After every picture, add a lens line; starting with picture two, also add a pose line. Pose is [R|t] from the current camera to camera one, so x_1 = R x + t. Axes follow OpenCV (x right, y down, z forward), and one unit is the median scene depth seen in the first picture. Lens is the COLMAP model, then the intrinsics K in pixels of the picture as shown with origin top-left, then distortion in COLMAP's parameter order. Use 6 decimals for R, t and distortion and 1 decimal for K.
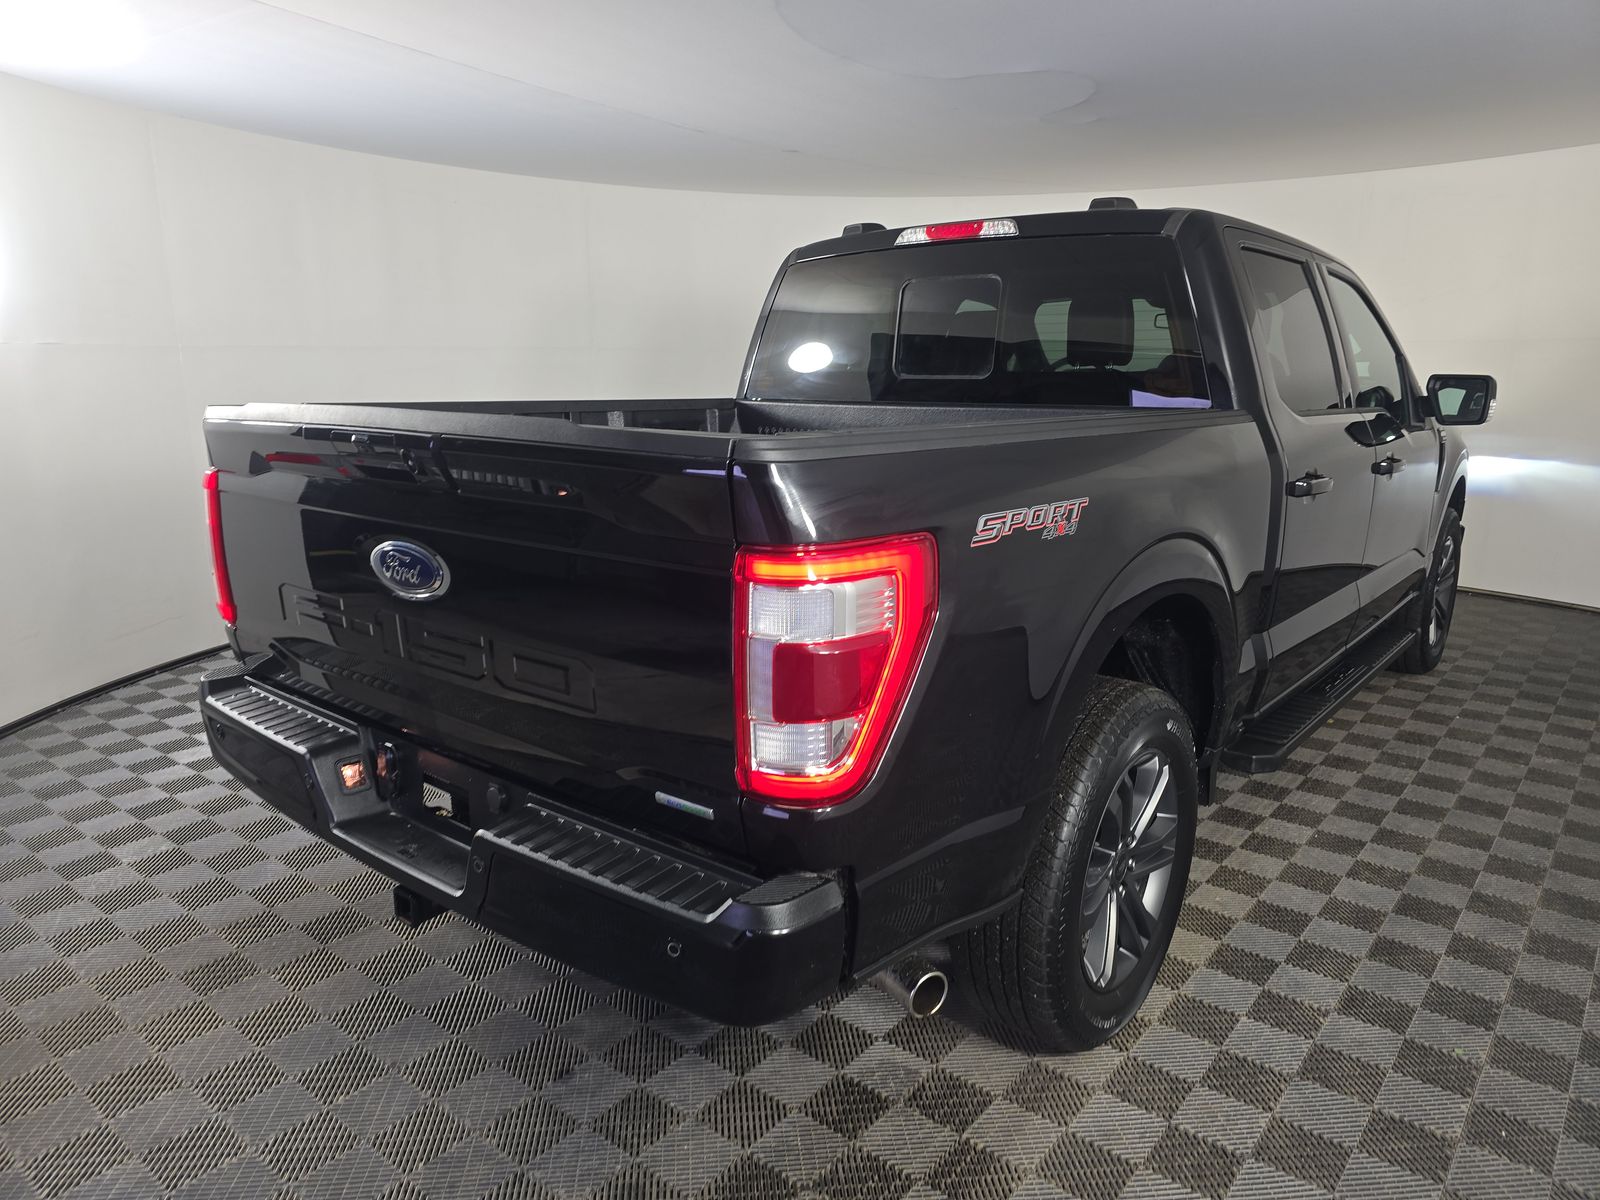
lens RADIAL K [[1085.3, 0, 770.1], [0, 1085.3, 596.0], [0, 0, 1]] dist [-0.006545, -0.004807]
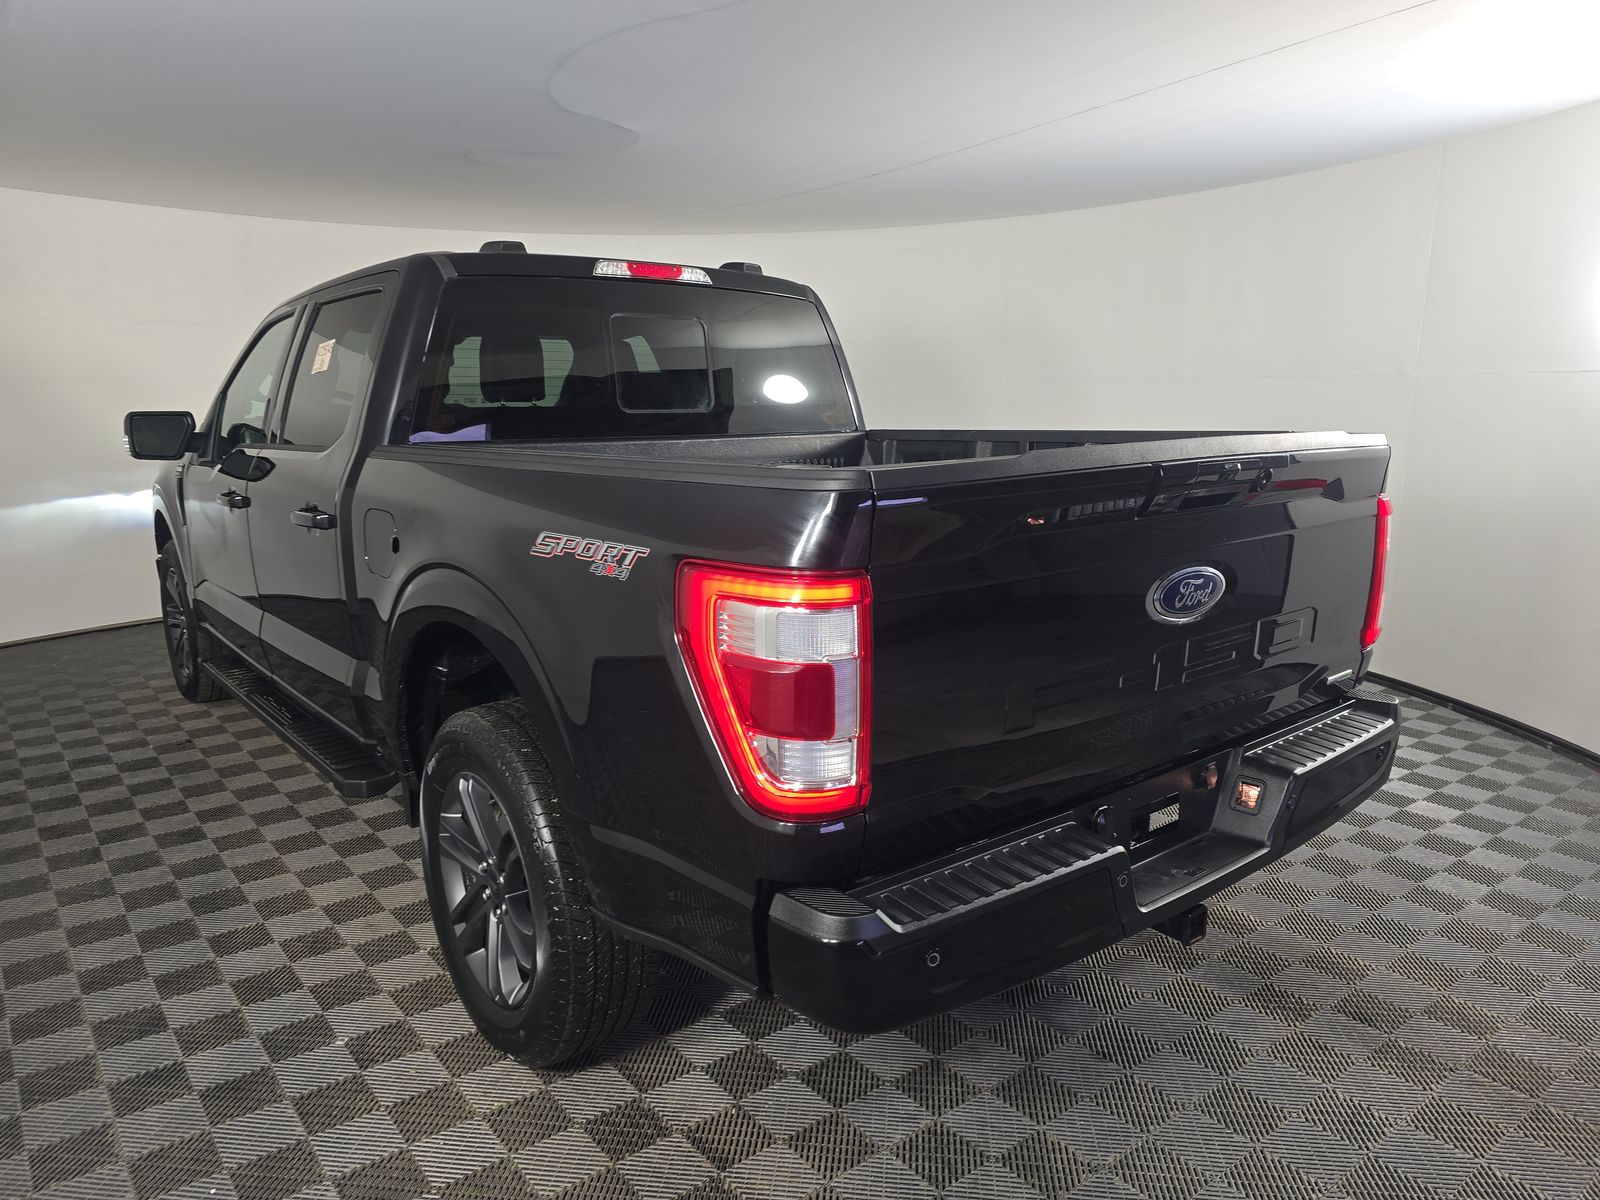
lens RADIAL K [[1098.5, 0, 800.0], [0, 1098.5, 600.0], [0, 0, 1]] dist [0.032039, -0.005621]
pose [[0.183408, -0.181120, 0.966208, -0.893777], [0.214682, 0.966536, 0.140430, -0.154816], [-0.959309, 0.181671, 0.216153, 0.712877]]
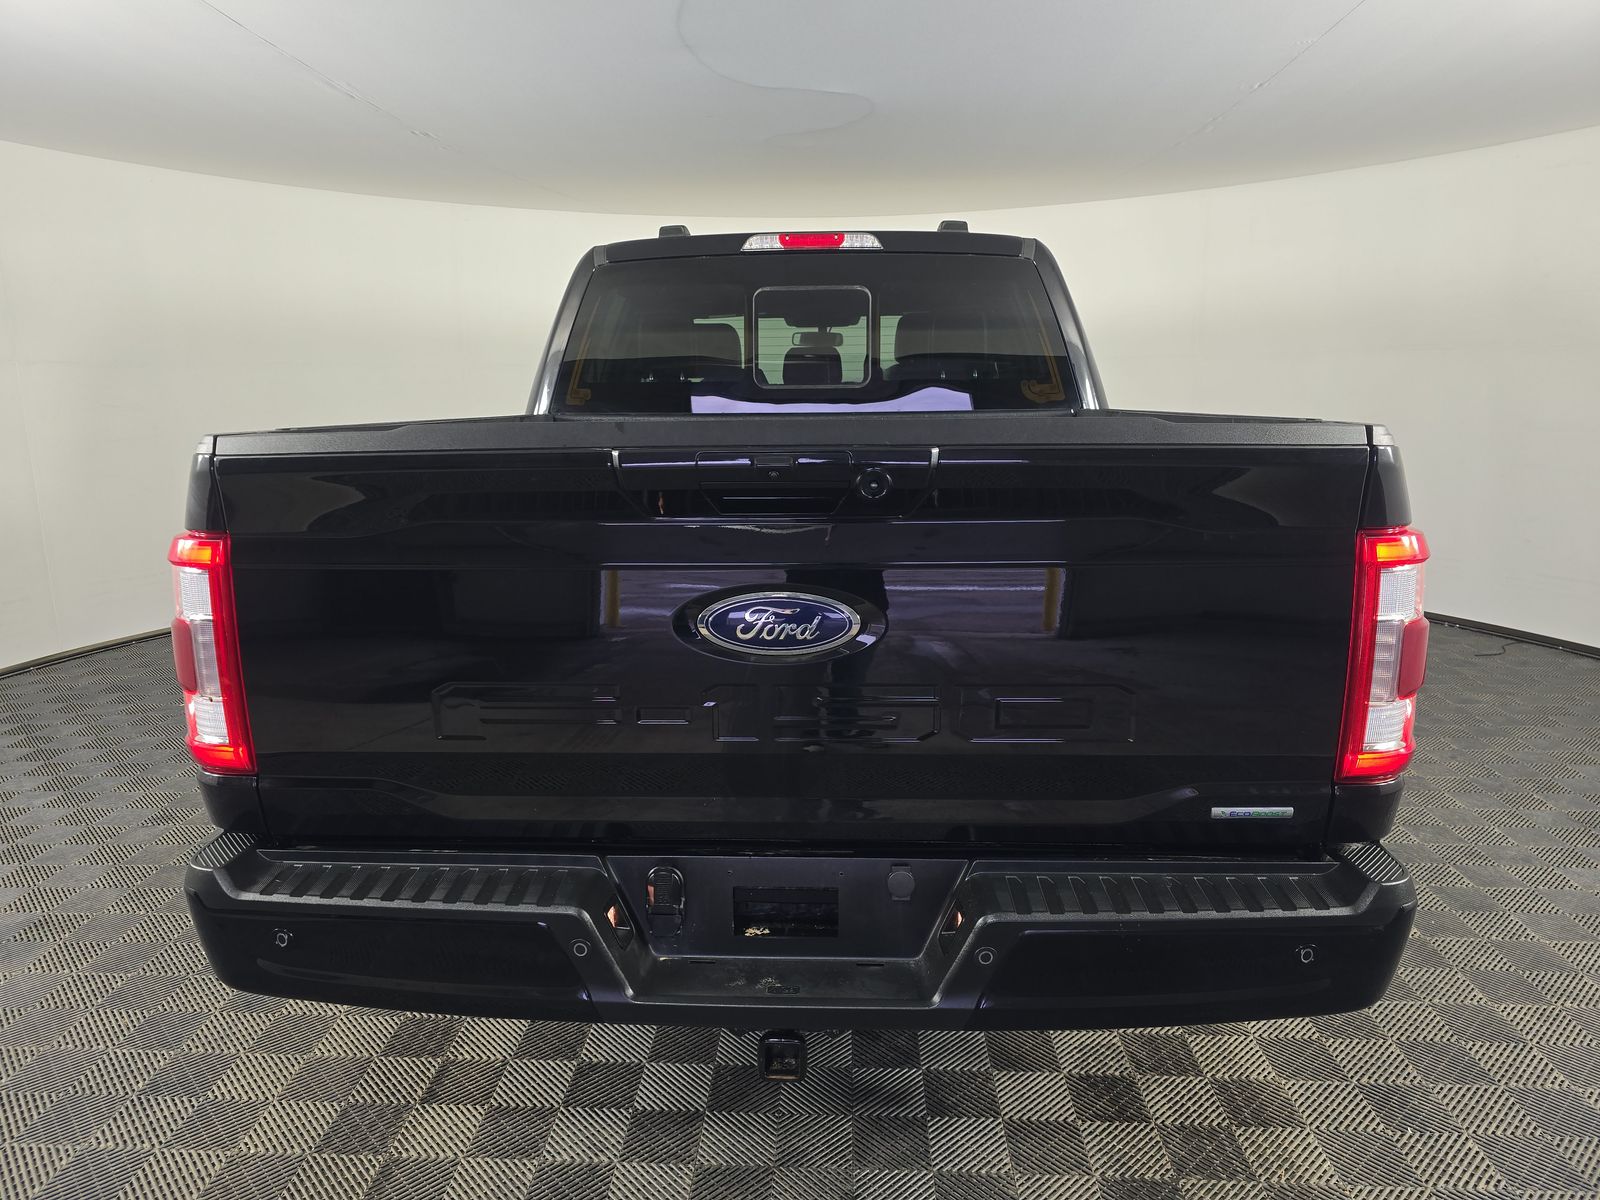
lens RADIAL K [[1071.3, 0, 789.4], [0, 1071.3, 604.7], [0, 0, 1]] dist [0.039734, -0.049371]
pose [[0.789133, -0.127512, 0.600841, -0.496177], [0.135828, 0.990223, 0.031753, -0.039273], [-0.599016, 0.056554, 0.798737, 0.243355]]
